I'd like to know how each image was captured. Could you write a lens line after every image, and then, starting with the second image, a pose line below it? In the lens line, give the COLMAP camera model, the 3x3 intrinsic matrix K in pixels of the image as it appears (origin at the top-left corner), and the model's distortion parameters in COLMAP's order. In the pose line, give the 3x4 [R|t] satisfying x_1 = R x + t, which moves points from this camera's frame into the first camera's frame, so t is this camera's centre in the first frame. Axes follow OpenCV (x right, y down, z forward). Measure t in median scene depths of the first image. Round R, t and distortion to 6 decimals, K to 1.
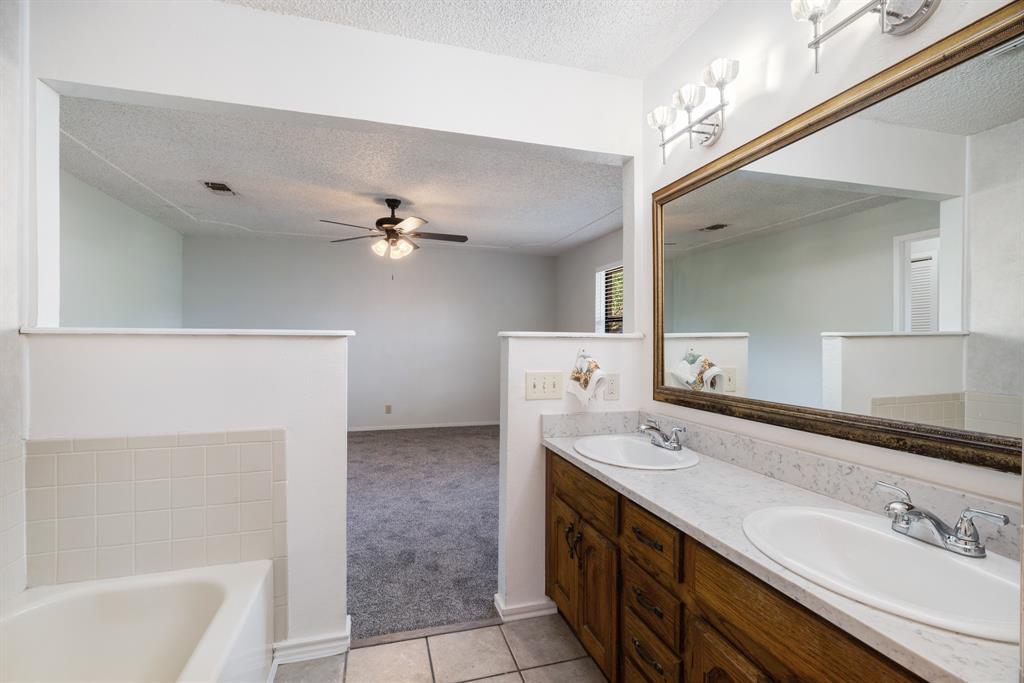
lens RADIAL K [[467.9, 0, 512.0], [0, 467.9, 341.5], [0, 0, 1]] dist [0.000256, 0.000340]
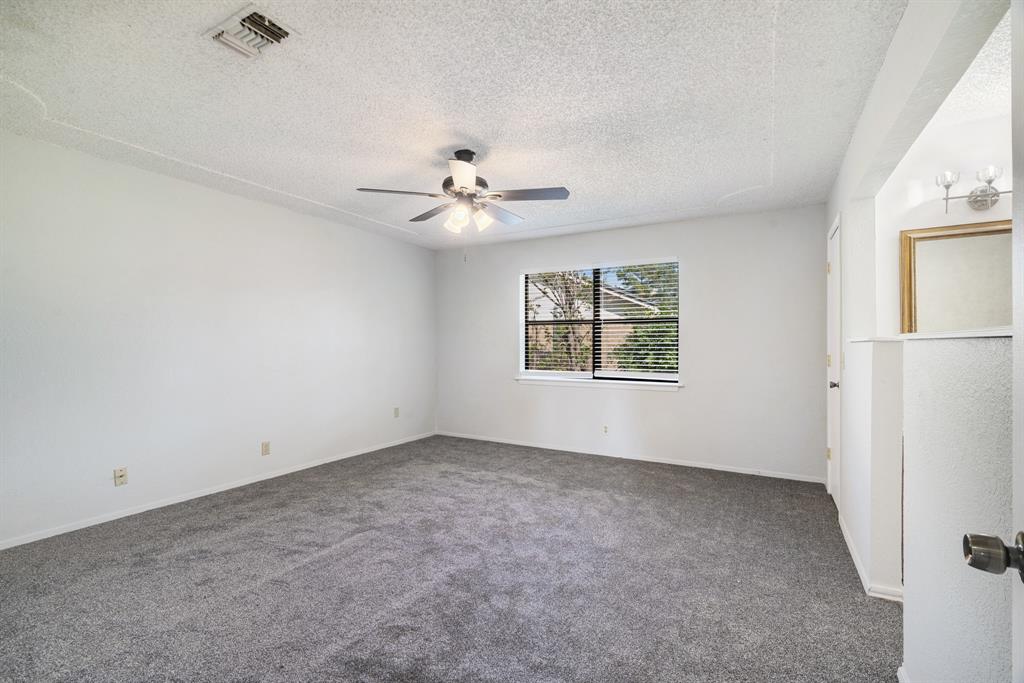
lens RADIAL K [[467.9, 0, 512.0], [0, 467.9, 341.5], [0, 0, 1]] dist [0.000256, 0.000340]
pose [[0.717237, 0.001848, 0.696827, -0.747512], [0.001999, 0.999987, -0.004709, -0.003061], [-0.696827, 0.004770, 0.717224, 0.448135]]
